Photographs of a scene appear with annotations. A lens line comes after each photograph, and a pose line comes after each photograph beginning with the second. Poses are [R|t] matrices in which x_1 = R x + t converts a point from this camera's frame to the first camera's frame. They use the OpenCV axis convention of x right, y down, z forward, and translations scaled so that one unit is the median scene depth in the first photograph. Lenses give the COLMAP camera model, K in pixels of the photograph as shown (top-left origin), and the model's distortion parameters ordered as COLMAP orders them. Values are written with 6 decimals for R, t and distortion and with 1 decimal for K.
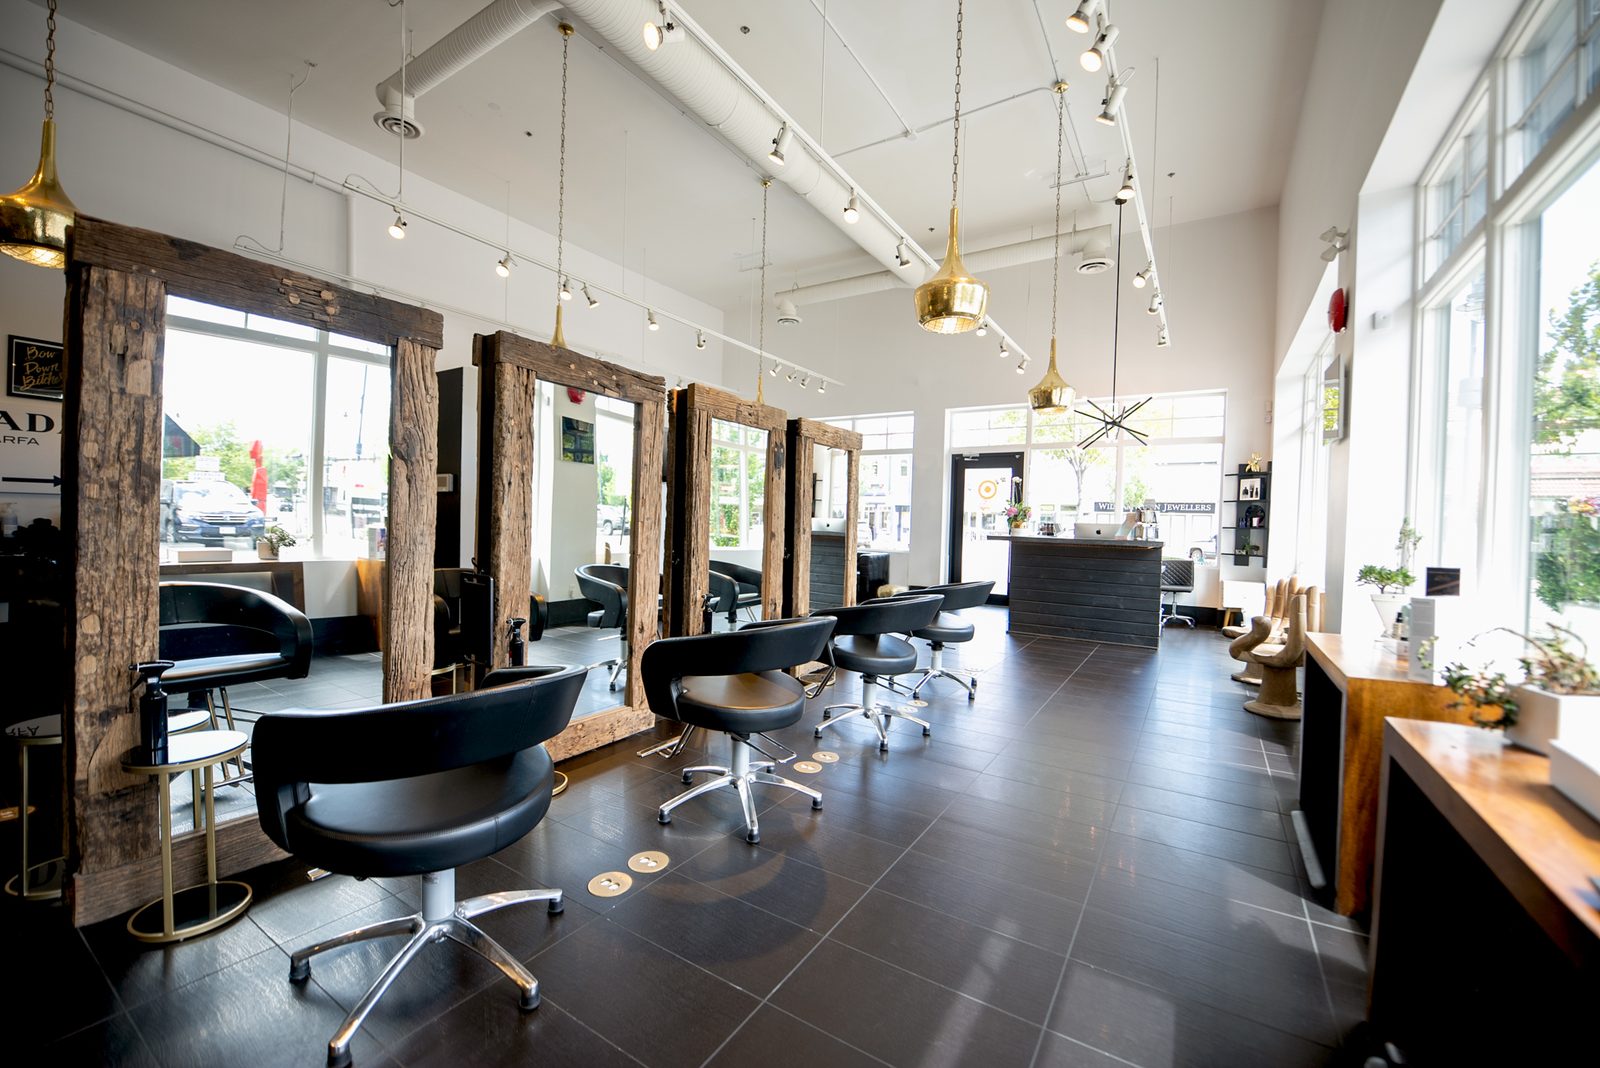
lens RADIAL K [[649.8, 0, 800.0], [0, 649.8, 534.0], [0, 0, 1]] dist [-0.000666, -0.000051]
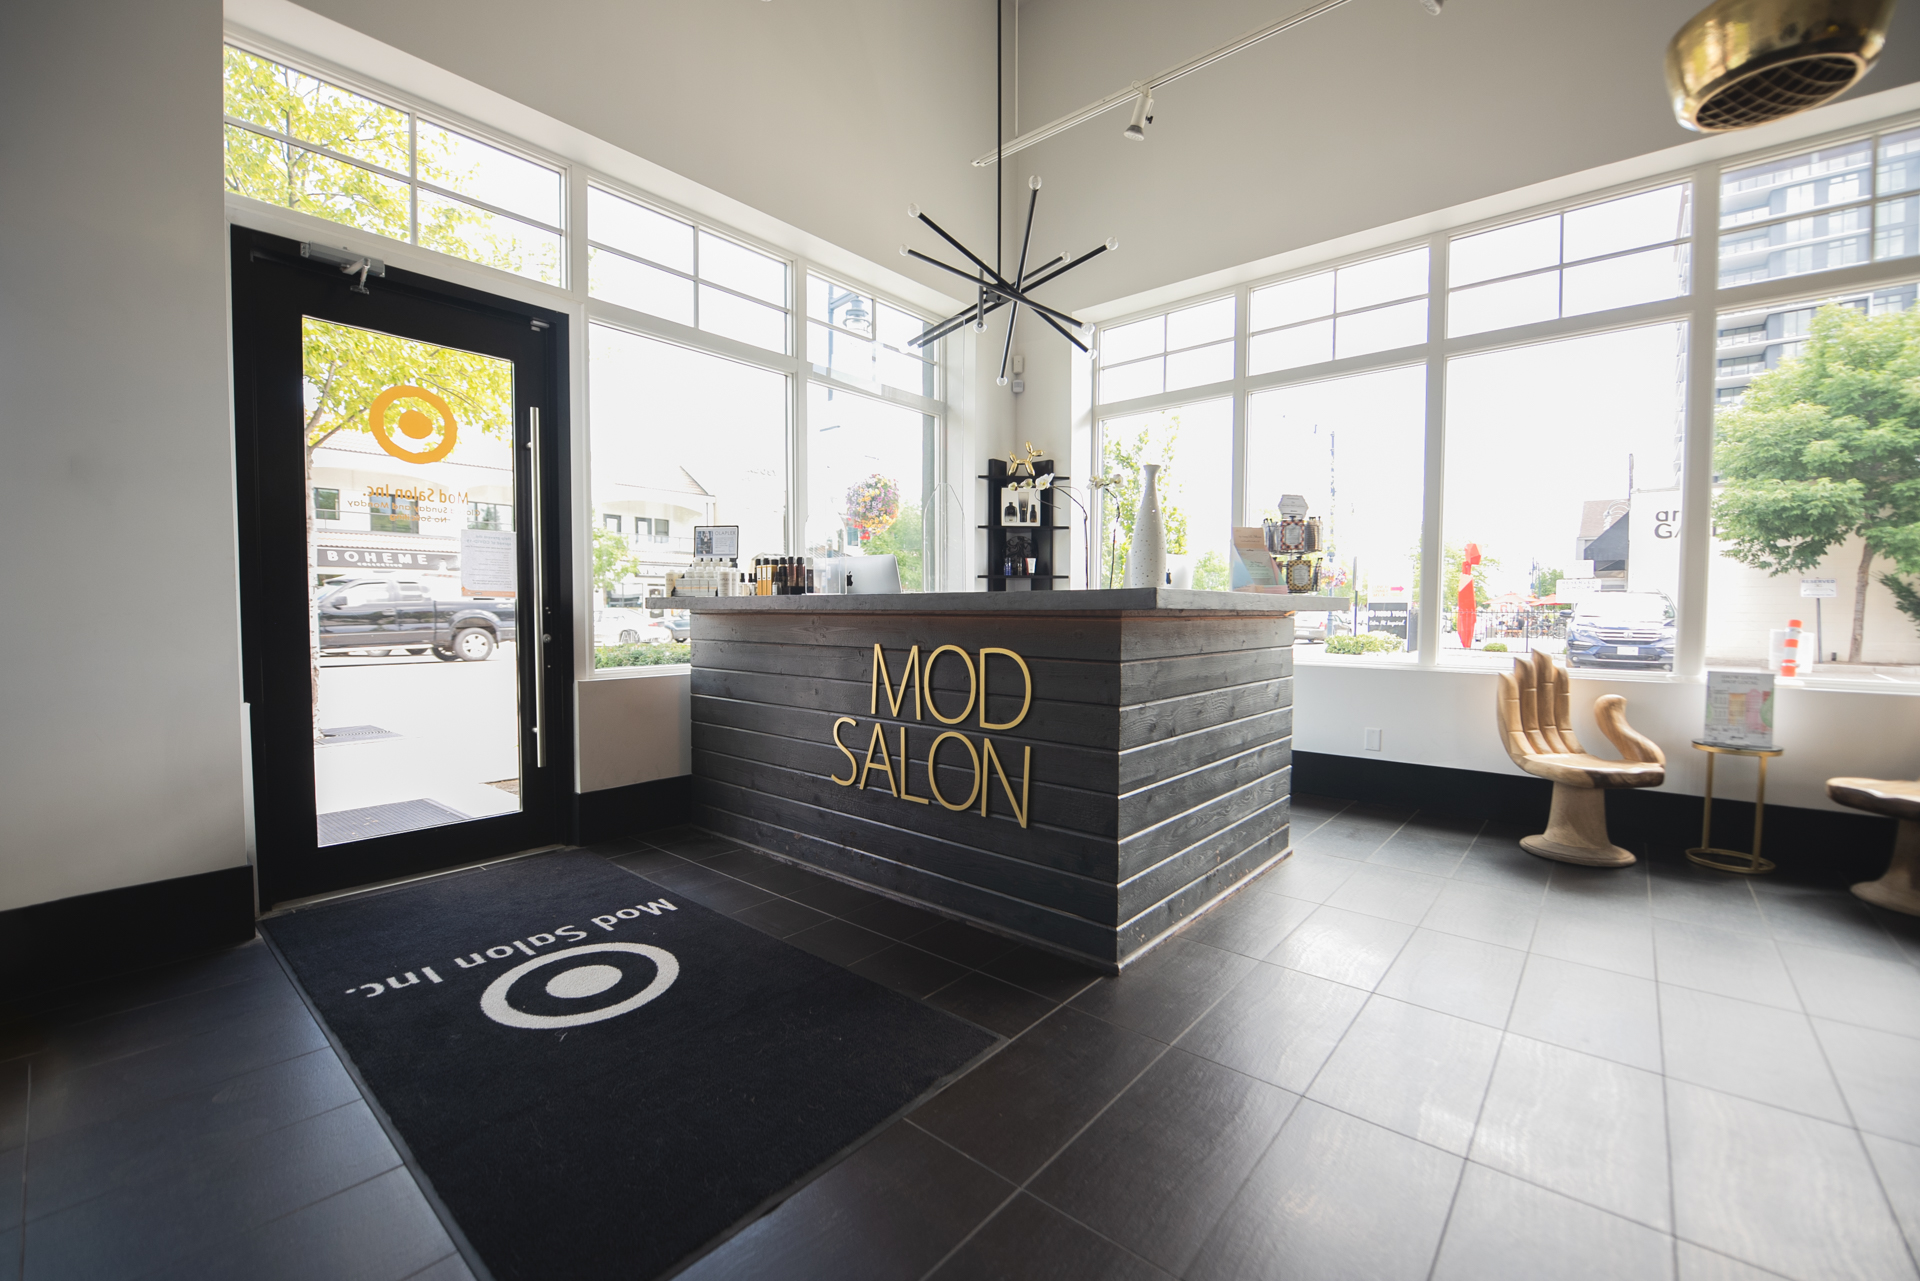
lens RADIAL K [[779.8, 0, 960.0], [0, 779.8, 640.5], [0, 0, 1]] dist [-0.000666, -0.000051]
pose [[0.141597, -0.076303, 0.986979, 0.015113], [0.019970, 0.997042, 0.074216, -0.005008], [-0.989723, 0.009201, 0.142702, 0.943930]]
